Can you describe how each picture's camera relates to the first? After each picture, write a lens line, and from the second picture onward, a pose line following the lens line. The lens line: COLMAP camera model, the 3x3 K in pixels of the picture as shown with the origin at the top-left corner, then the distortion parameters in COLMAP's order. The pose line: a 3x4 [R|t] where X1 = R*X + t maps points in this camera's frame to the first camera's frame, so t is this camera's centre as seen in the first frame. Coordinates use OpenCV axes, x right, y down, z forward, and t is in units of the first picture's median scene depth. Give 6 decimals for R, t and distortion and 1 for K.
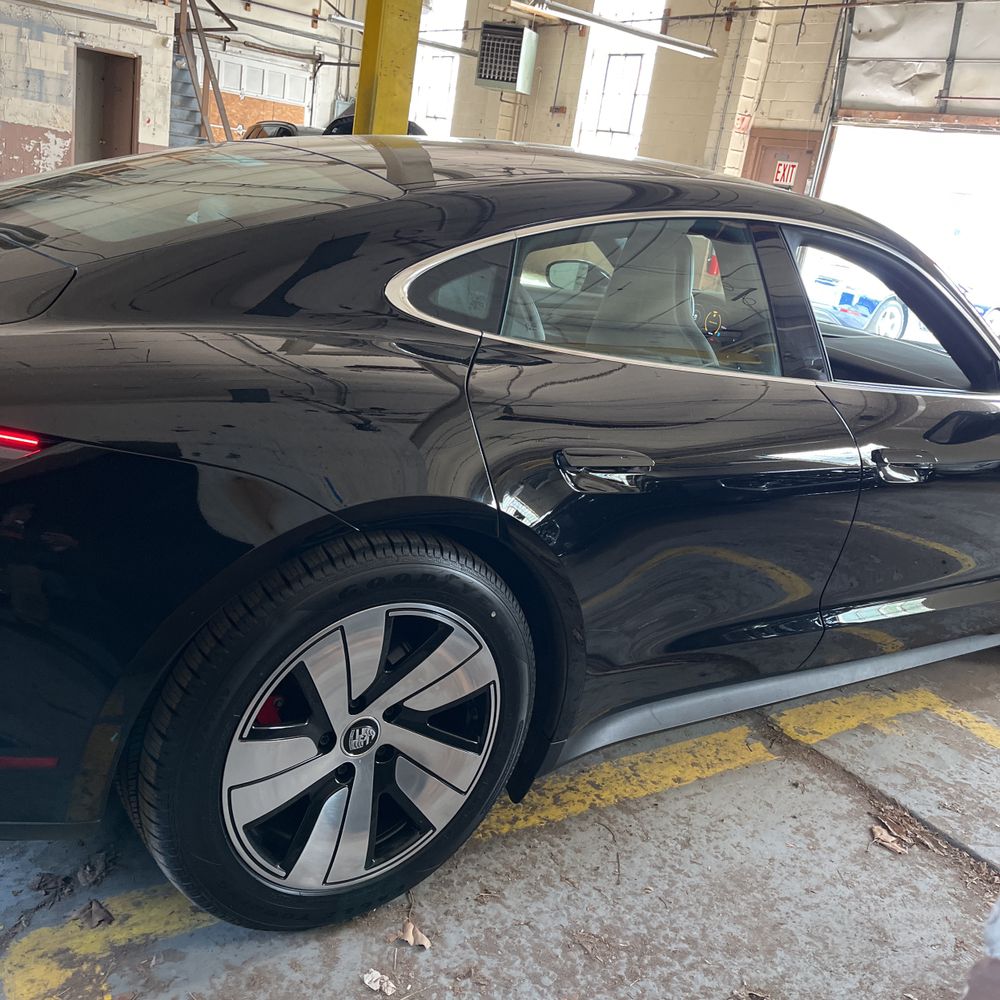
lens RADIAL K [[1012.2, 0, 498.8], [0, 1012.2, 502.8], [0, 0, 1]] dist [0.025033, 0.000000]
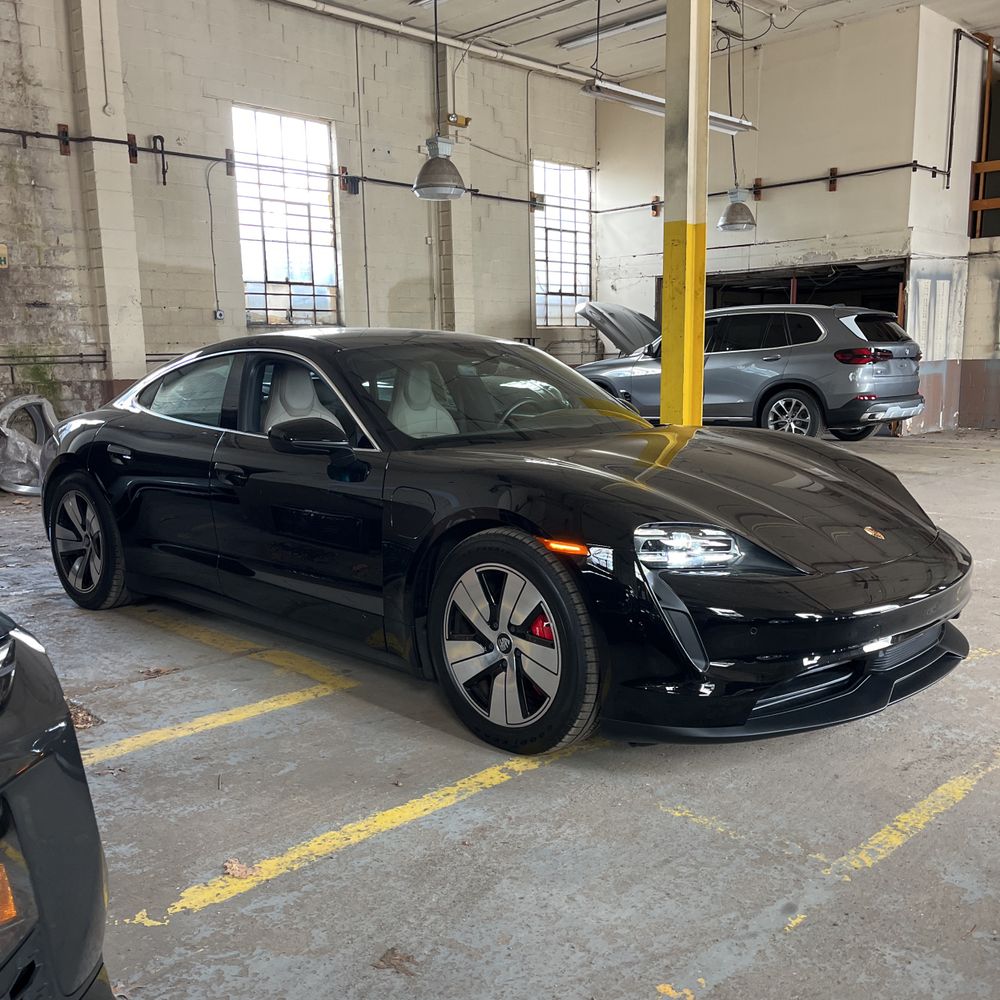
lens RADIAL K [[1012.2, 0, 507.8], [0, 1012.2, 509.2], [0, 0, 1]] dist [0.025033, 0.000000]
pose [[0.194613, -0.005880, -0.980862, 2.452697], [-0.251314, 0.966304, -0.055656, -0.002579], [0.948139, 0.257336, 0.186578, 1.286491]]
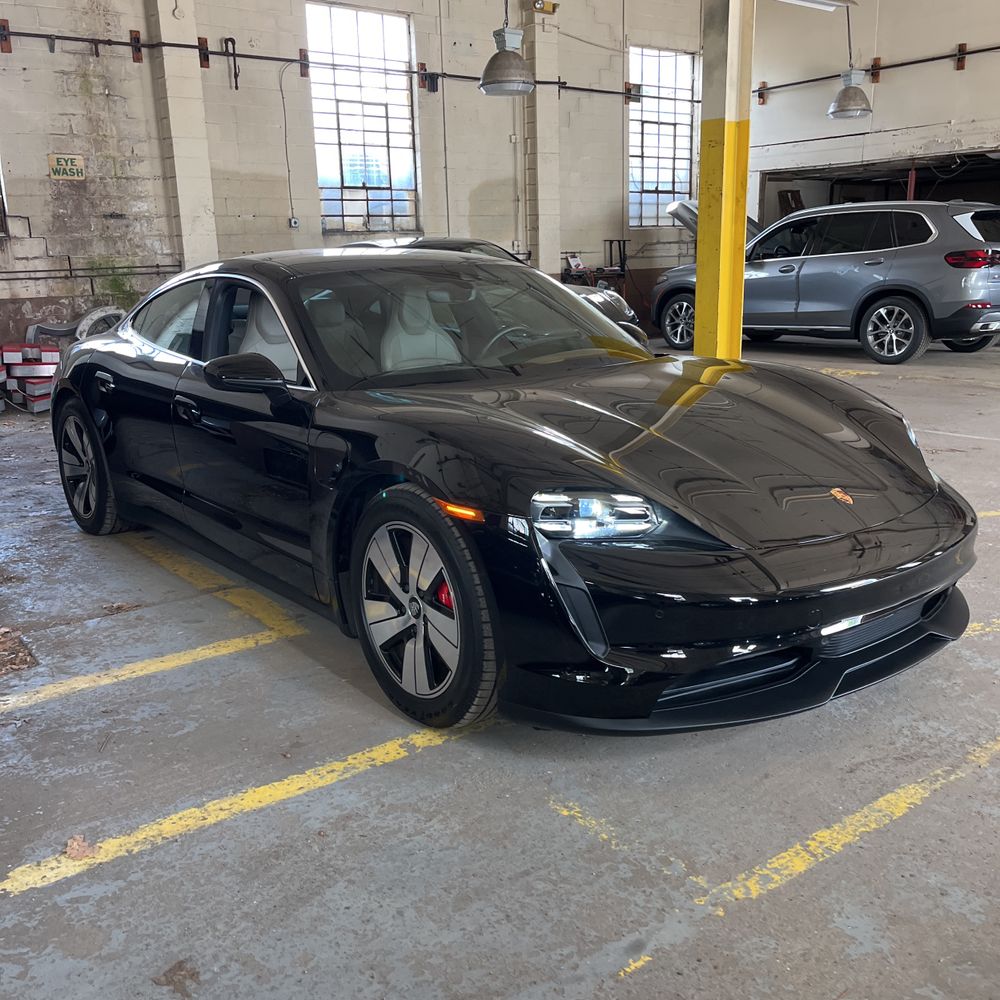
lens RADIAL K [[1012.2, 0, 487.8], [0, 1012.2, 494.4], [0, 0, 1]] dist [0.025033, 0.000000]
pose [[0.052385, 0.078792, -0.995514, 2.350344], [-0.268319, 0.961335, 0.061968, -0.153968], [0.961905, 0.263869, 0.071501, 1.568524]]
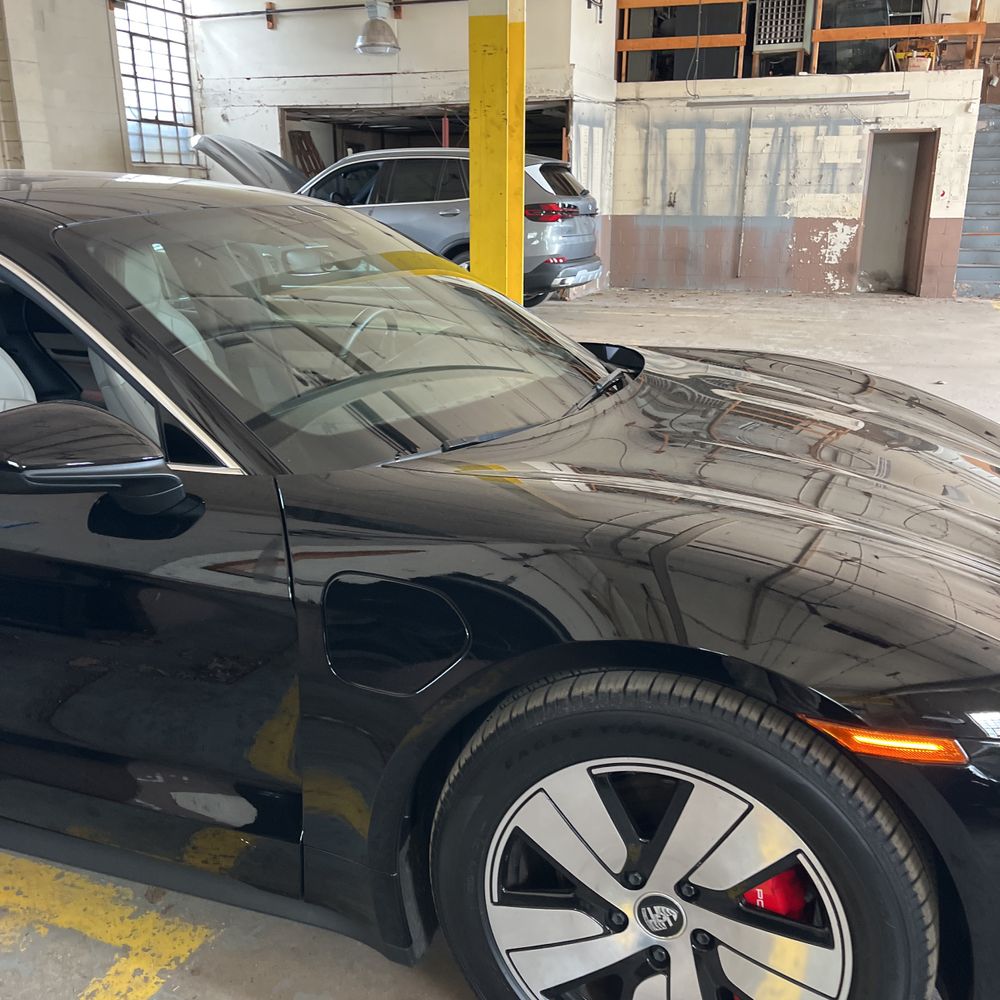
lens RADIAL K [[1012.2, 0, 508.5], [0, 1012.2, 511.2], [0, 0, 1]] dist [0.025033, 0.000000]
pose [[0.574459, 0.096228, -0.812858, 1.452973], [-0.162107, 0.986771, 0.002253, -0.145836], [0.802321, 0.130476, 0.582458, 1.097456]]
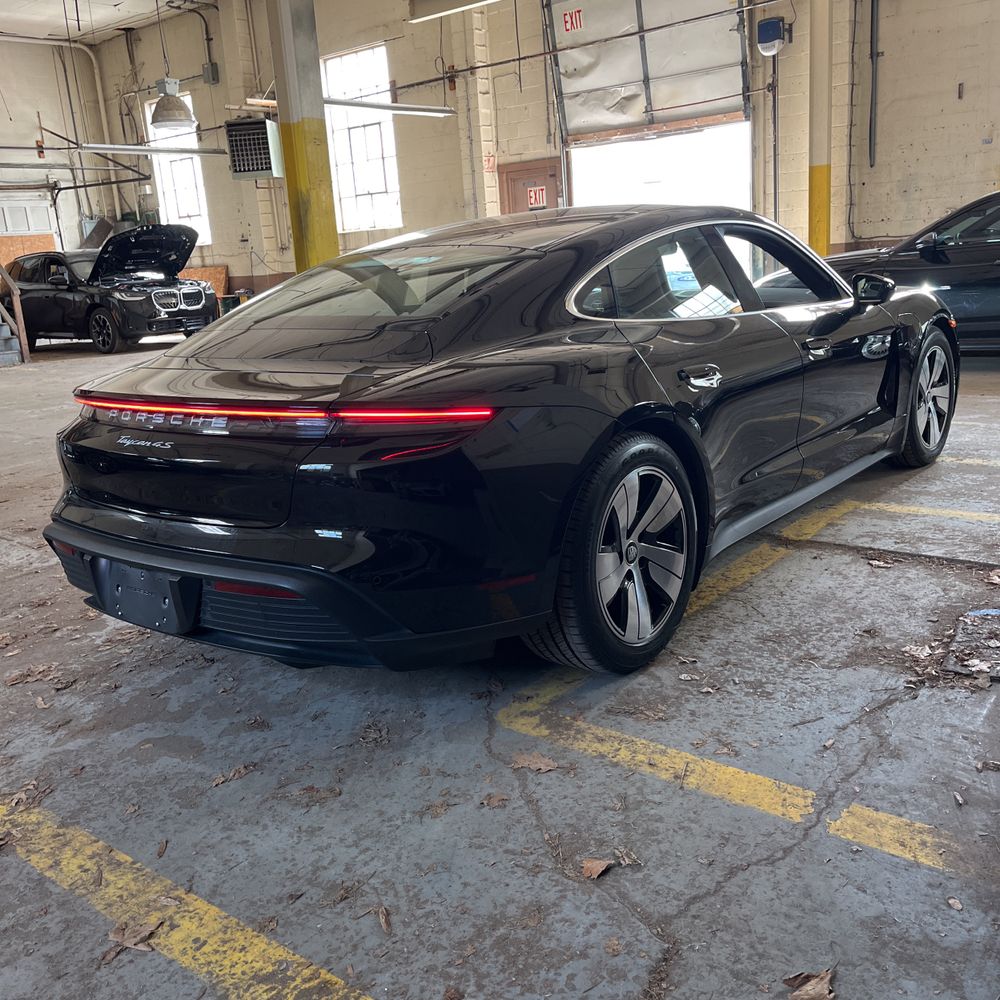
lens RADIAL K [[1012.2, 0, 506.9], [0, 1012.2, 486.6], [0, 0, 1]] dist [0.025033, 0.000000]
pose [[0.935629, -0.274969, 0.221337, -0.561378], [0.287773, 0.957313, -0.027186, 0.086117], [-0.204413, 0.089131, 0.974818, -0.541967]]
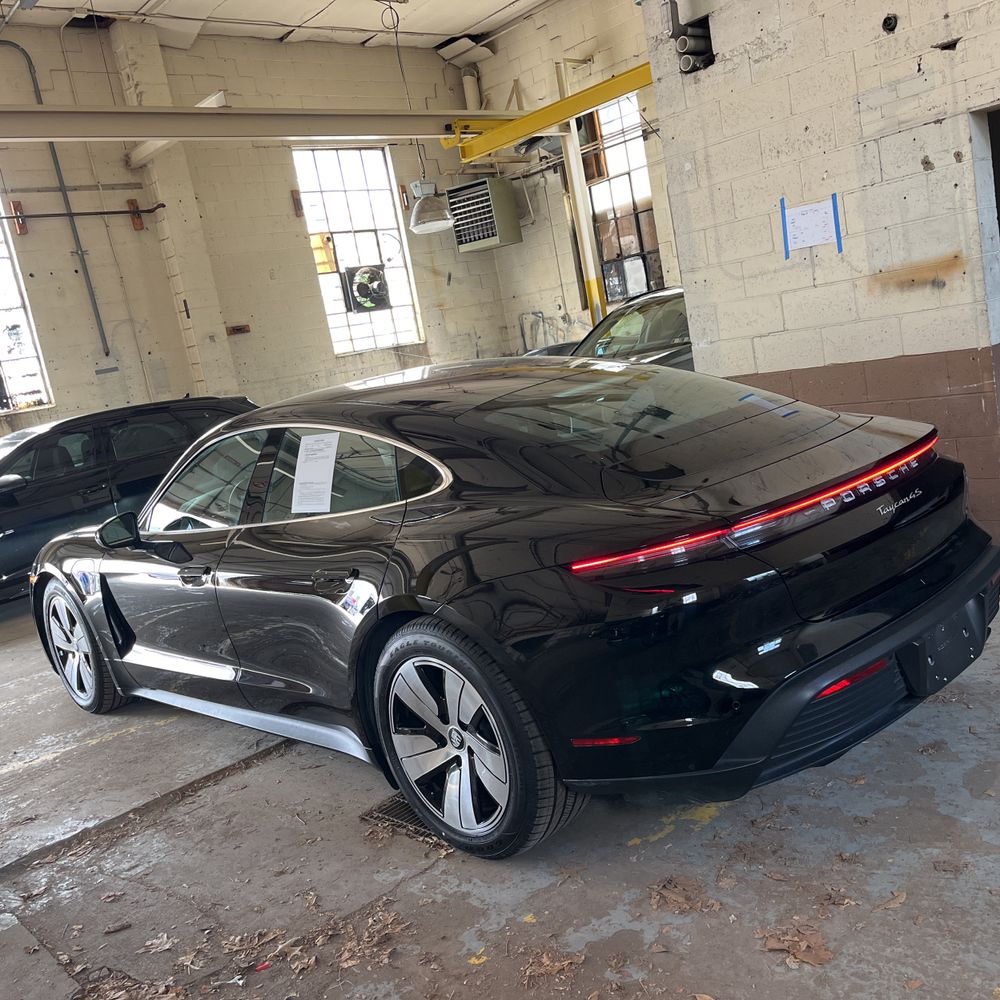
lens RADIAL K [[1012.2, 0, 508.4], [0, 1012.2, 503.3], [0, 0, 1]] dist [0.025033, 0.000000]
pose [[-0.169494, -0.277120, 0.945768, -1.838387], [0.445544, 0.834440, 0.324347, -0.778652], [-0.879069, 0.476356, -0.017963, 1.268049]]
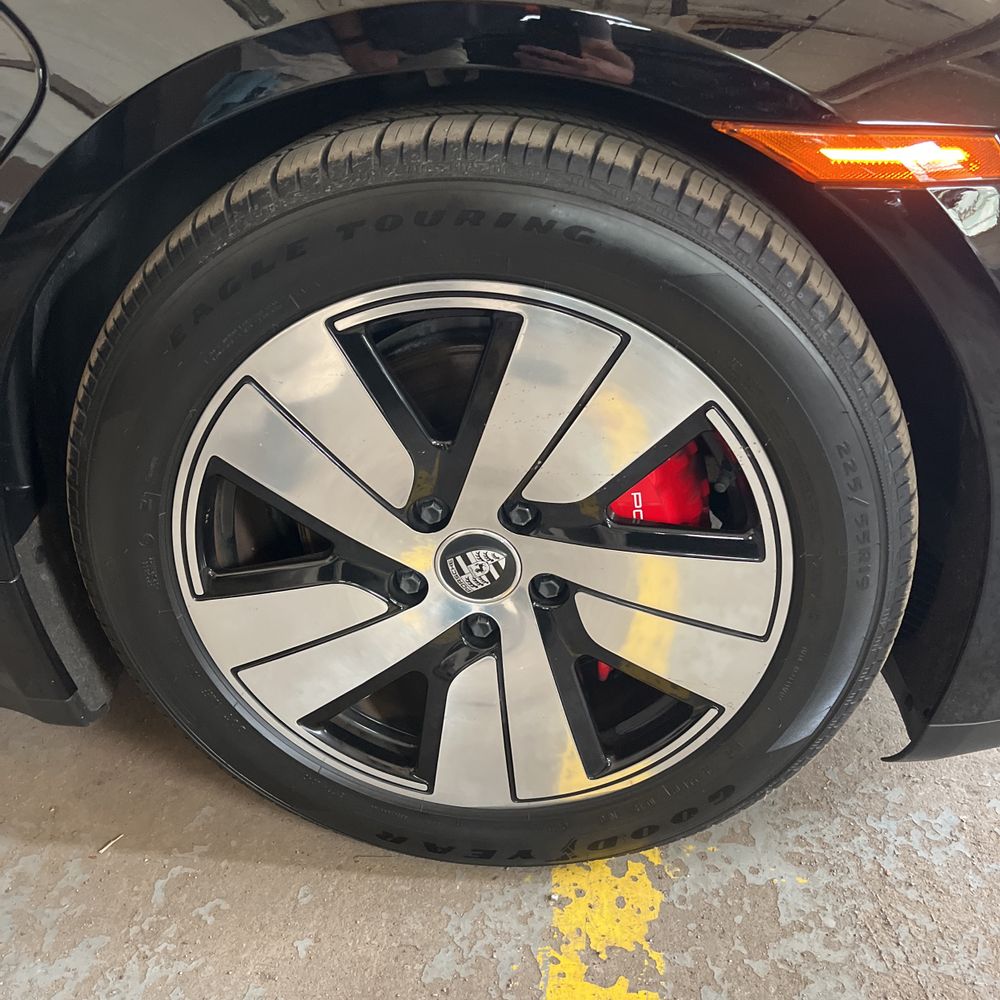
lens RADIAL K [[1012.2, 0, 497.4], [0, 1012.2, 496.1], [0, 0, 1]] dist [0.025033, 0.000000]
pose [[0.762625, 0.173642, -0.623099, 1.240670], [-0.070731, 0.979905, 0.186504, 0.001684], [0.642962, -0.098160, 0.759582, 1.306971]]
